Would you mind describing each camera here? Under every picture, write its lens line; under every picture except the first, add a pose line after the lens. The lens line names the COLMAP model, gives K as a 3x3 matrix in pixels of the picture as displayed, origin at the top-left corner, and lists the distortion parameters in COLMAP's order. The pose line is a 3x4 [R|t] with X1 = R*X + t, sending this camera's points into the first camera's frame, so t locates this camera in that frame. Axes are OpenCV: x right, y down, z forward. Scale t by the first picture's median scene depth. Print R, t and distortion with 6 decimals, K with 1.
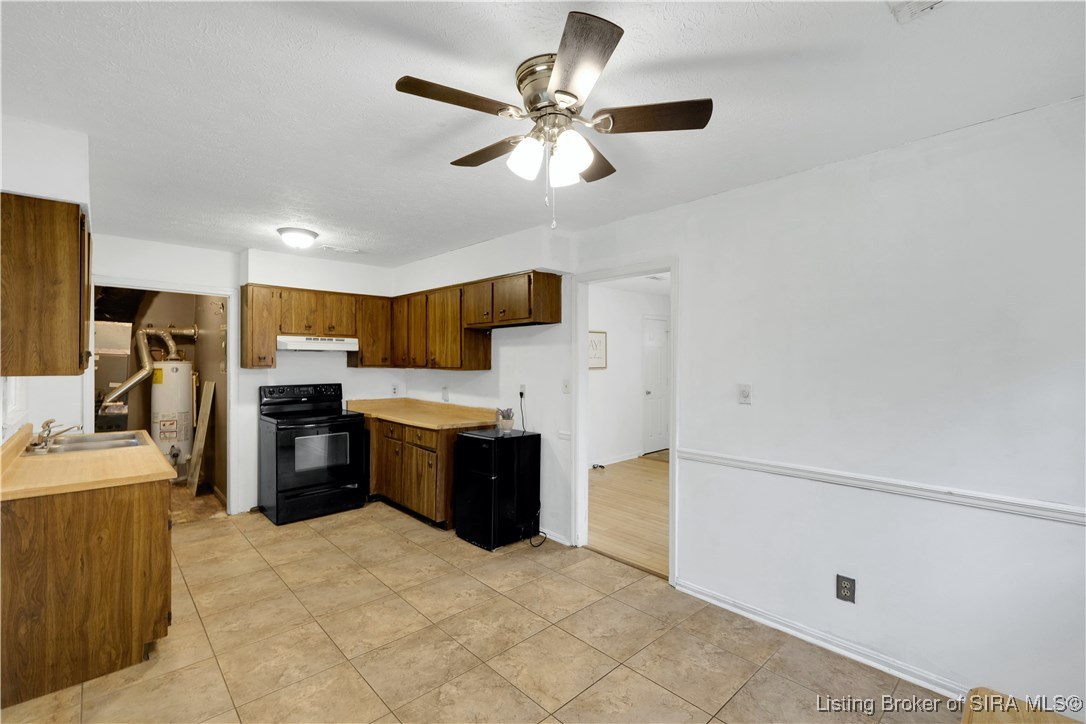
lens RADIAL K [[478.4, 0, 548.4], [0, 478.4, 358.9], [0, 0, 1]] dist [-0.000814, 0.000257]
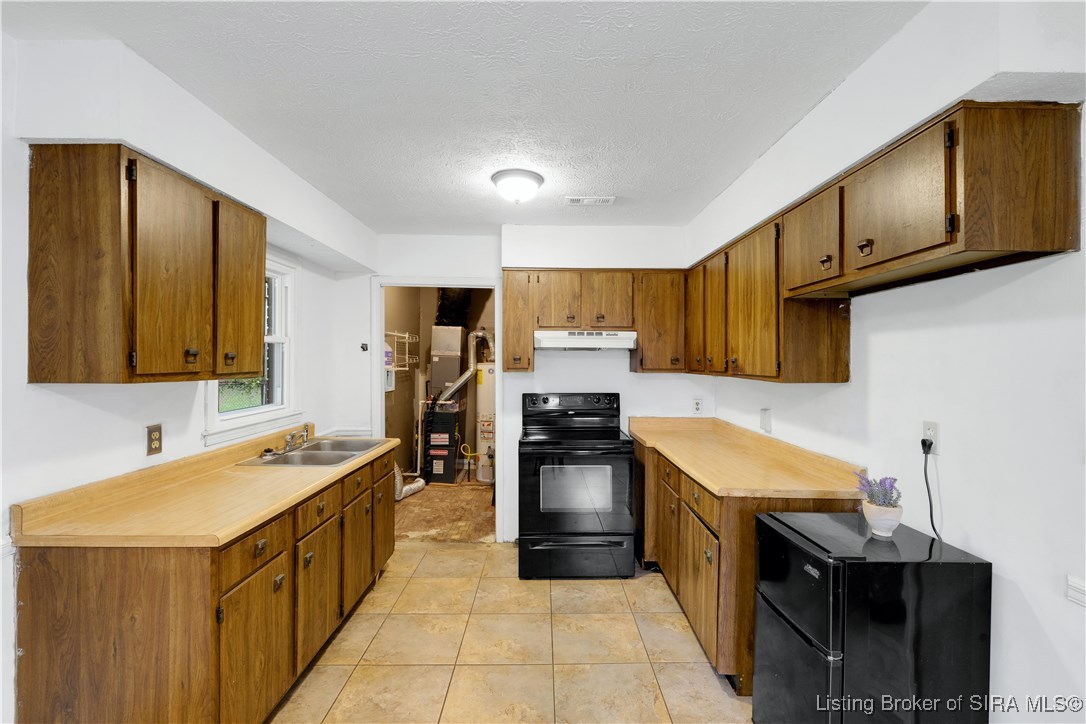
lens RADIAL K [[478.4, 0, 546.8], [0, 478.4, 359.6], [0, 0, 1]] dist [-0.000814, 0.000257]
pose [[0.730524, -0.001075, -0.682886, -0.014432], [0.000076, 0.999999, -0.001493, 0.000436], [0.682887, 0.001038, 0.730523, 0.486876]]
